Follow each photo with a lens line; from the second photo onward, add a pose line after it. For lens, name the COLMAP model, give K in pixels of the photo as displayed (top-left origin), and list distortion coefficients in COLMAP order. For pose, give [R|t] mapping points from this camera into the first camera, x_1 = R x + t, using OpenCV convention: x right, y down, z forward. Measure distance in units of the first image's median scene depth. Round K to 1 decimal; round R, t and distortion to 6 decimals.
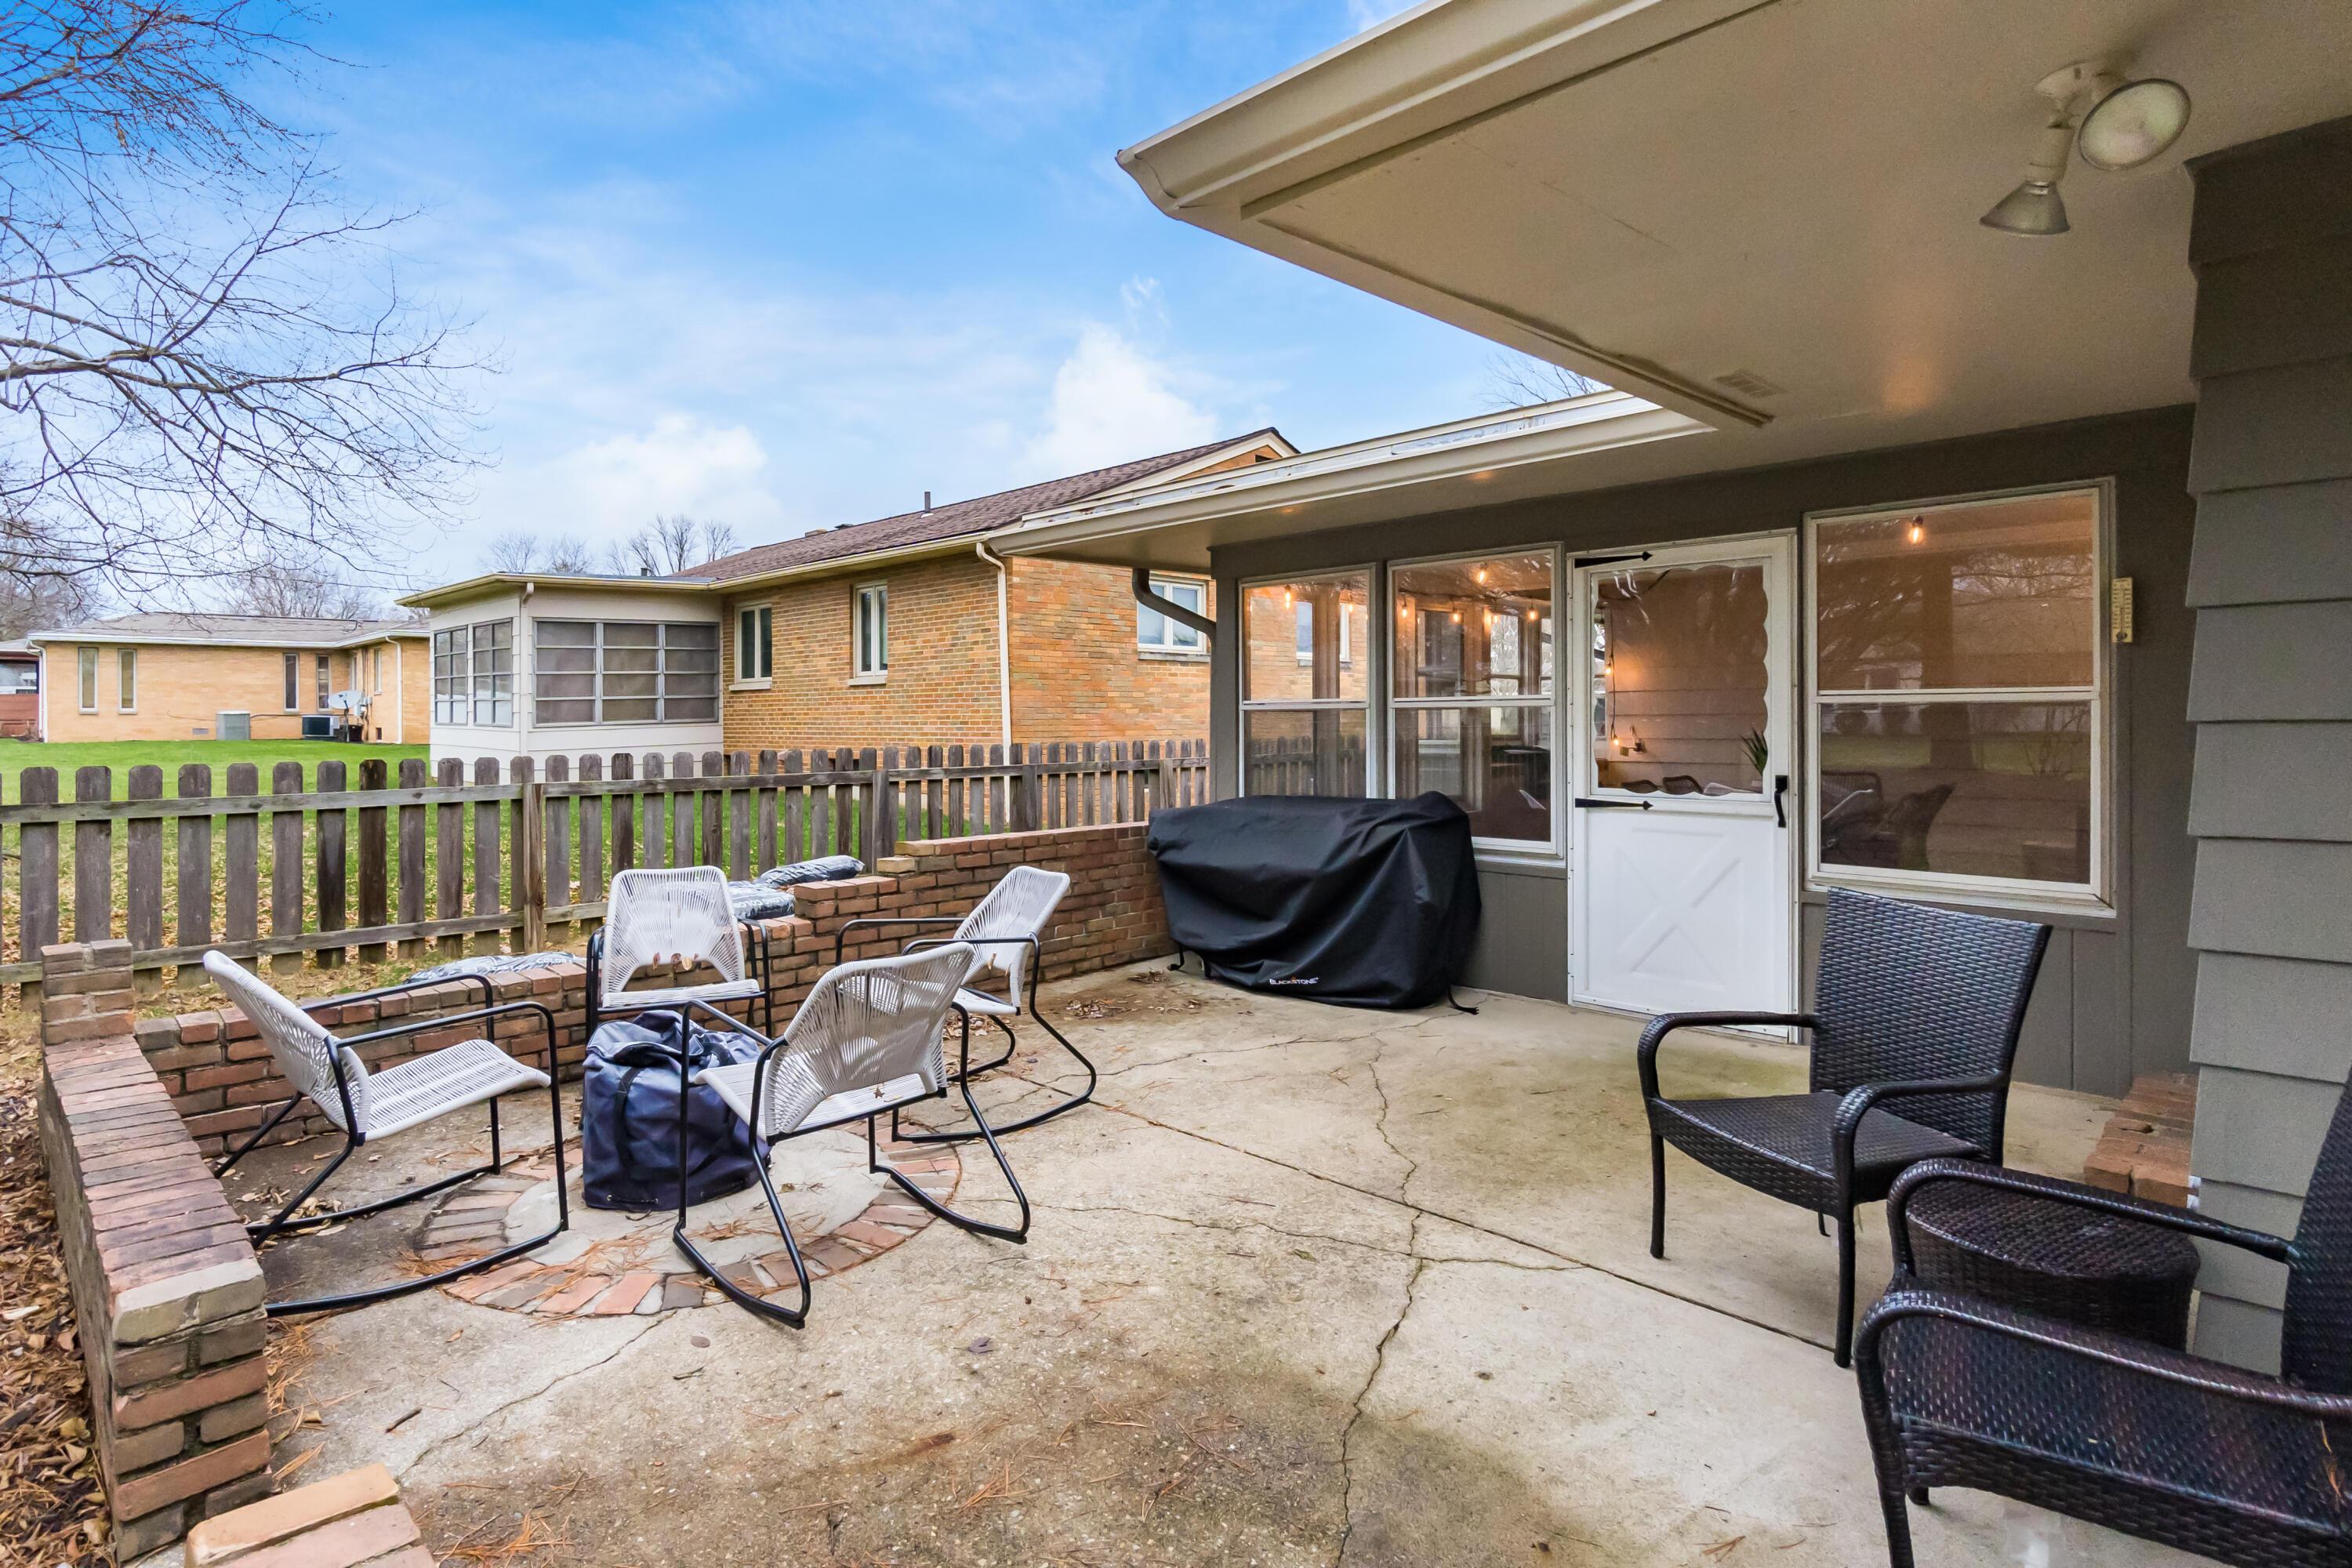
lens RADIAL K [[1142.7, 0, 1175.1], [0, 1142.7, 724.0], [0, 0, 1]] dist [-0.002565, -0.000227]
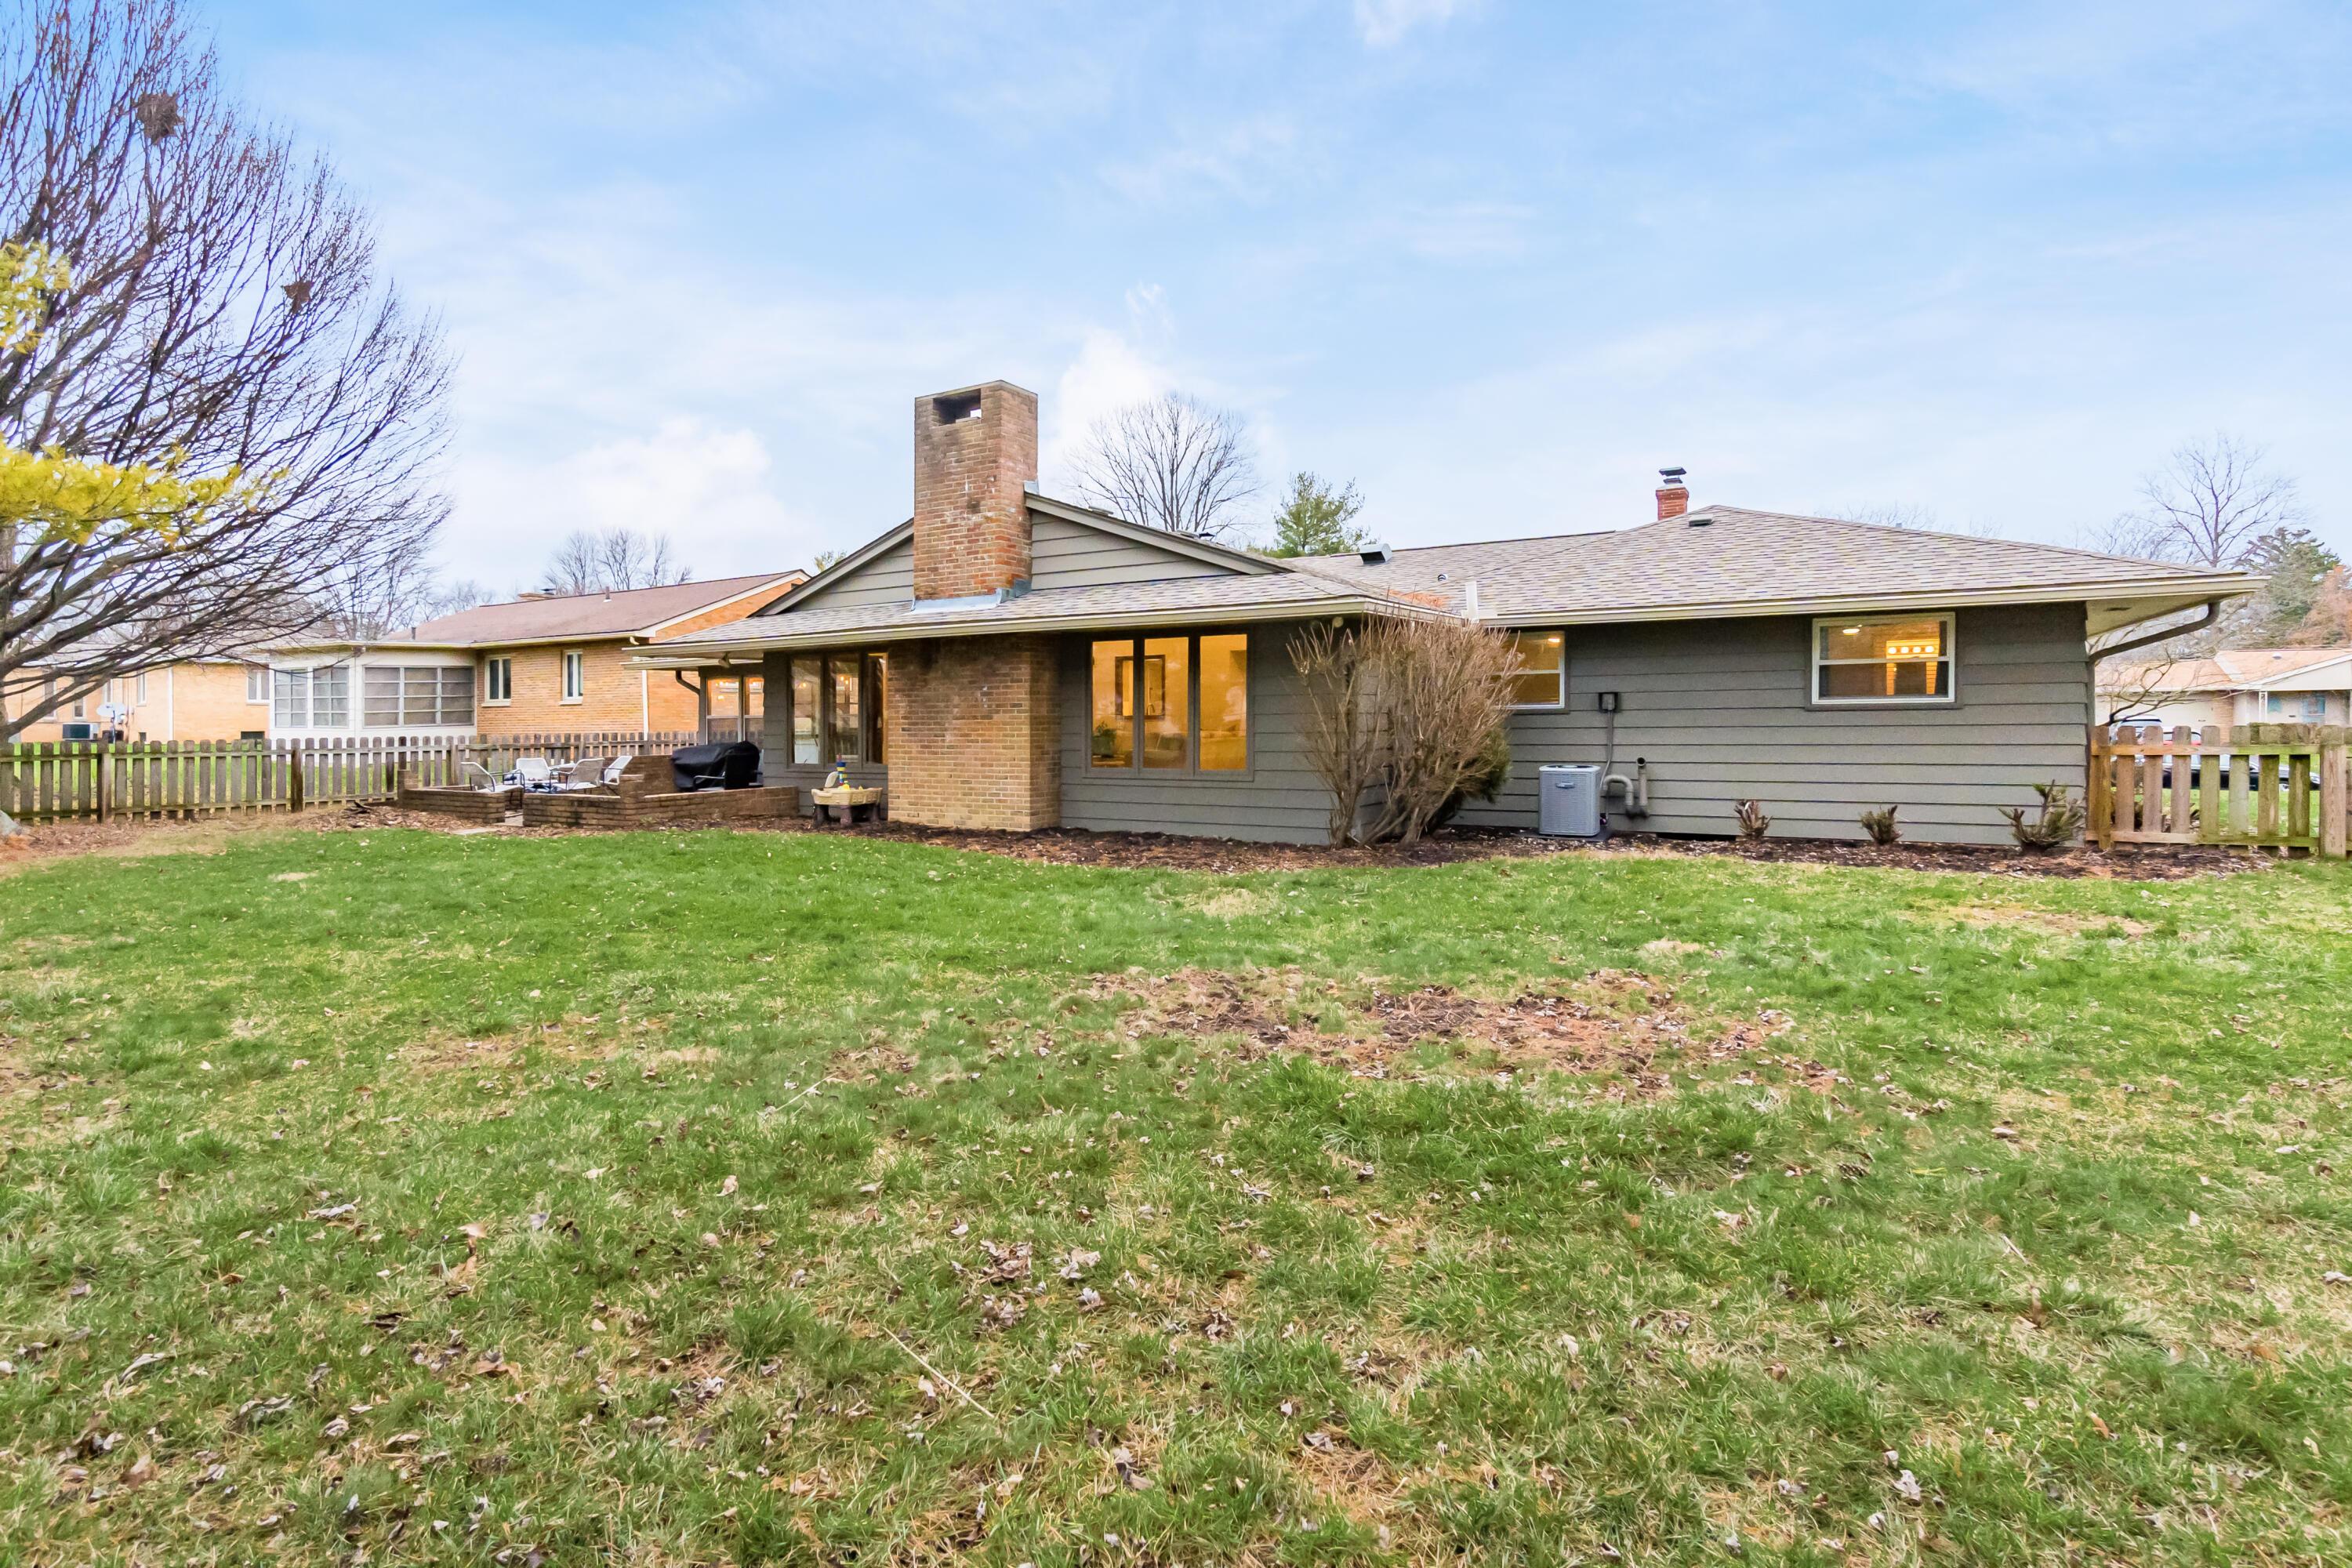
lens RADIAL K [[1142.7, 0, 1175.1], [0, 1142.7, 724.0], [0, 0, 1]] dist [-0.002565, -0.000227]
pose [[0.972313, -0.002944, 0.233664, 0.425158], [0.003632, 0.999990, -0.002513, 0.010838], [-0.233655, 0.003292, 0.972314, -1.749929]]
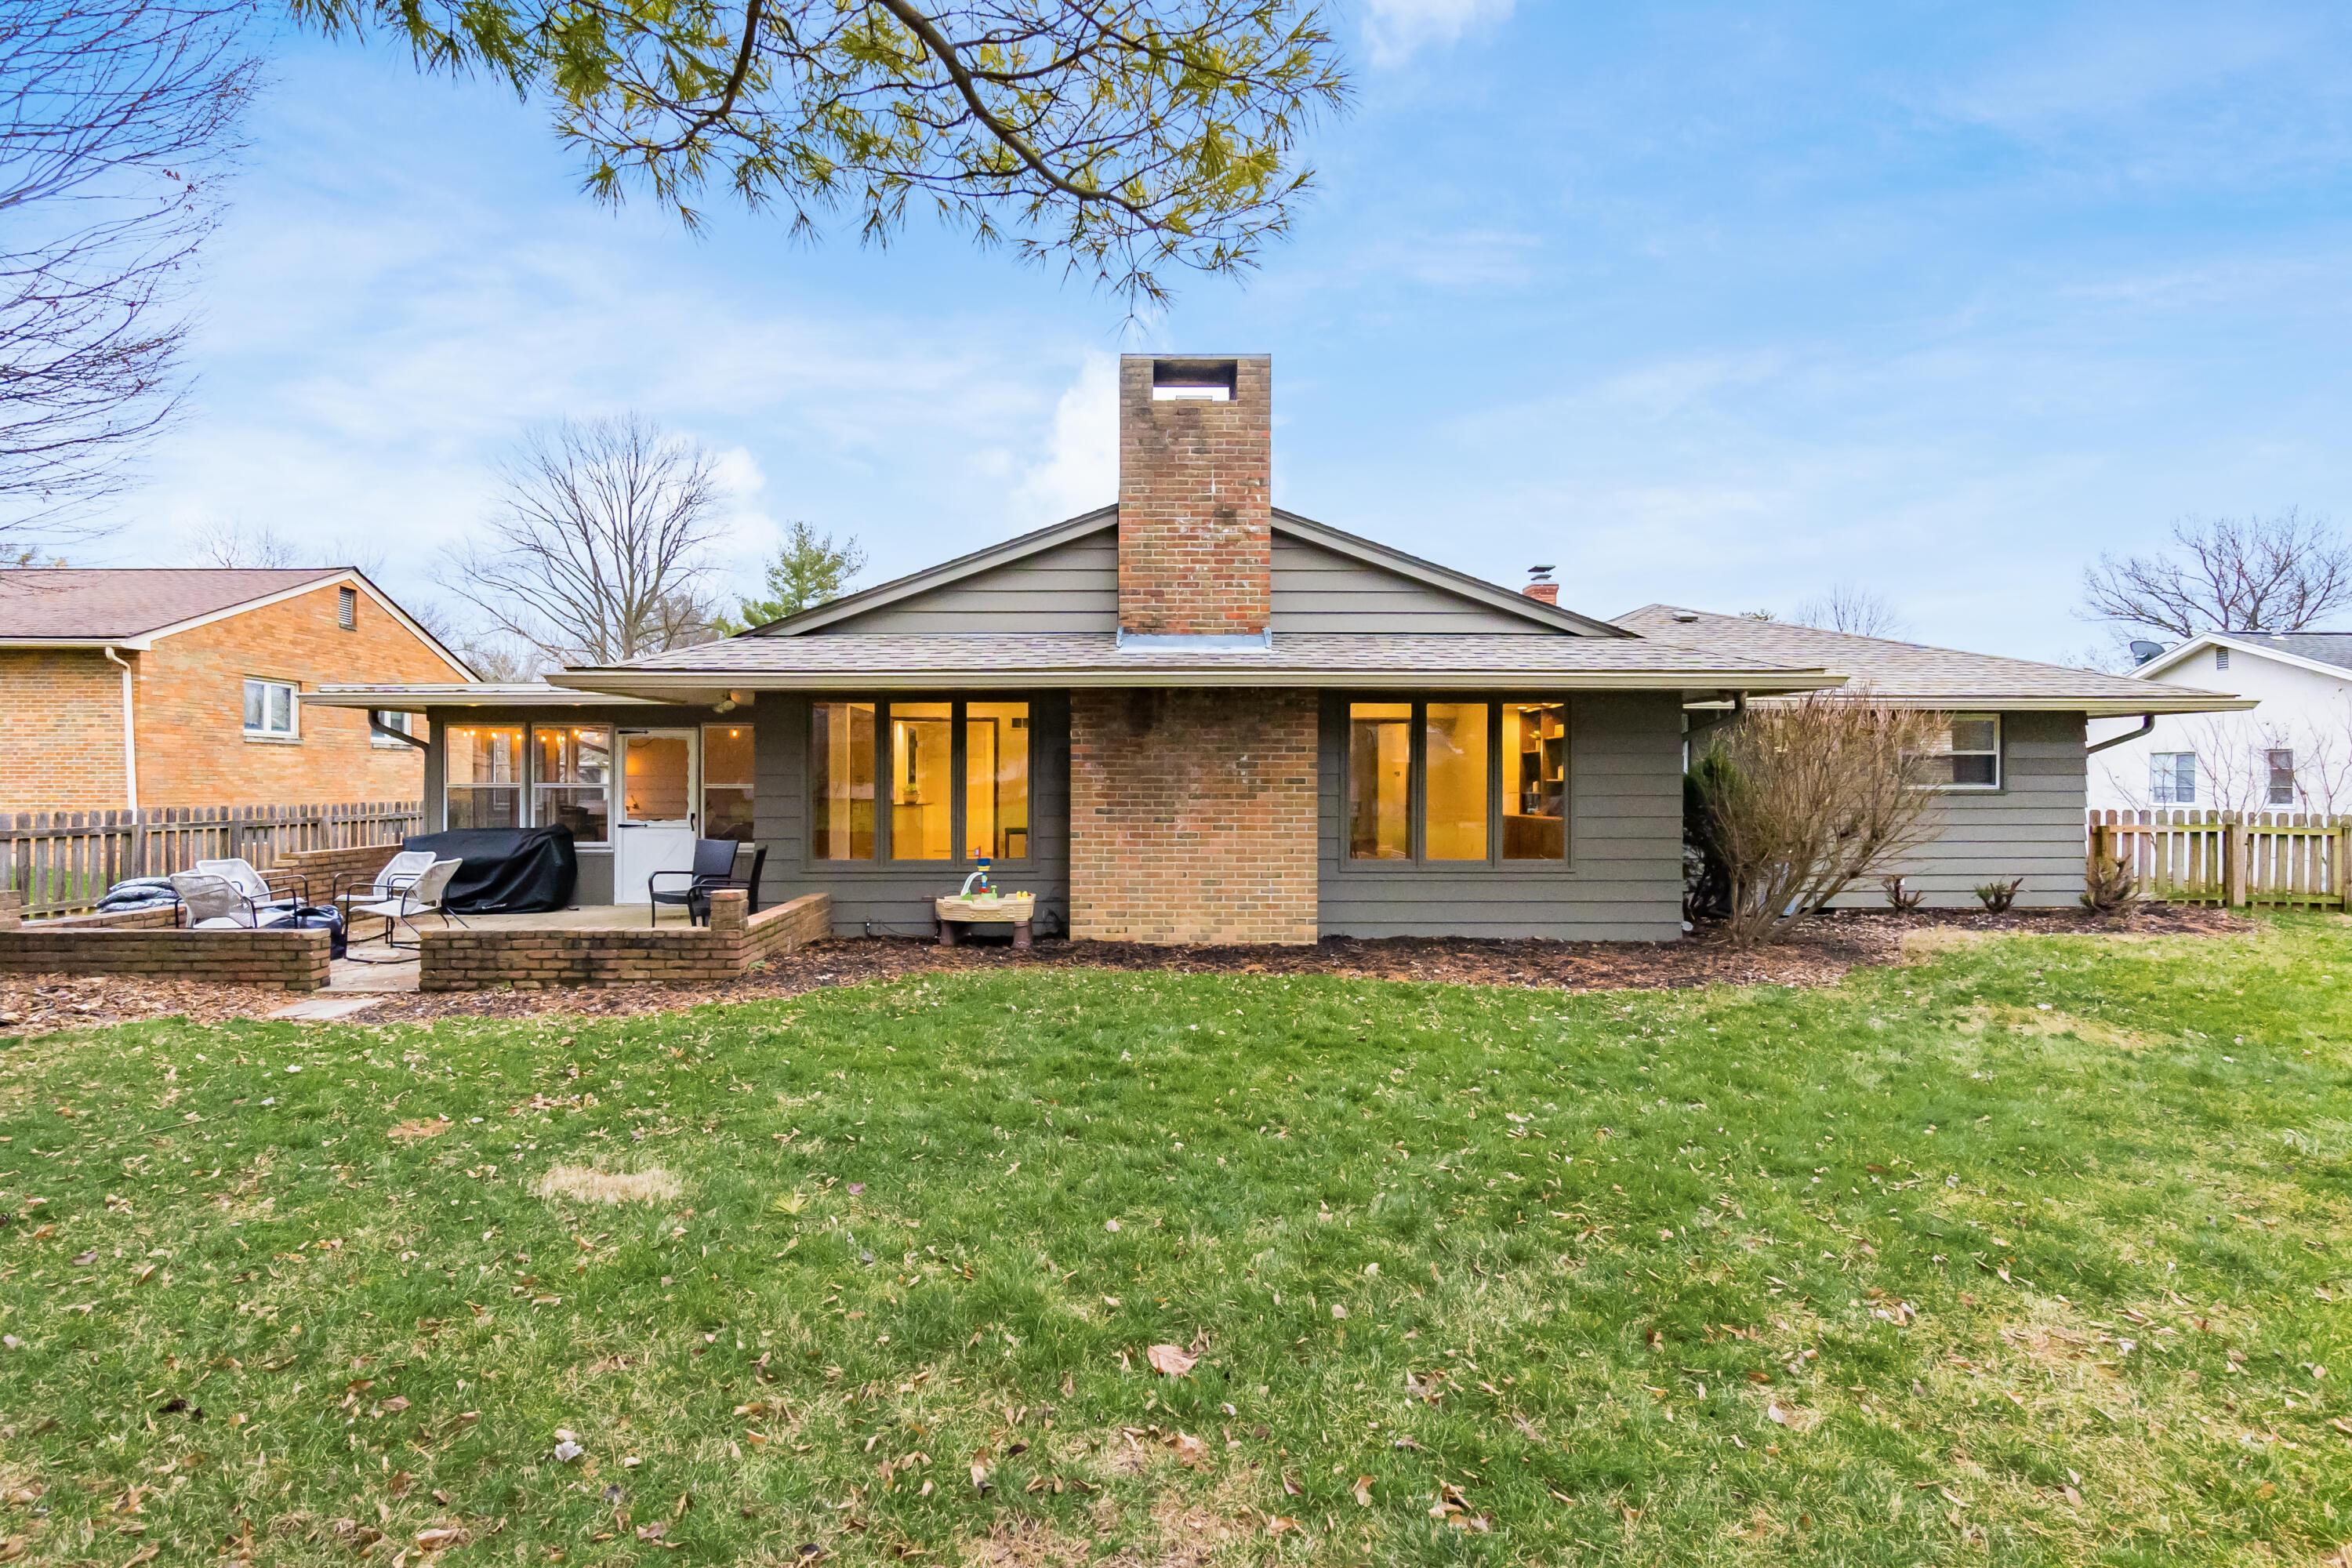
lens RADIAL K [[1104.4, 0, 1076.1], [0, 1104.4, 788.8], [0, 0, 1]] dist [0.001894, -0.000042]
pose [[0.711824, 0.003590, 0.702349, -0.383499], [-0.003513, 0.999993, -0.001551, -0.008427], [-0.702349, -0.001363, 0.711831, -0.864378]]
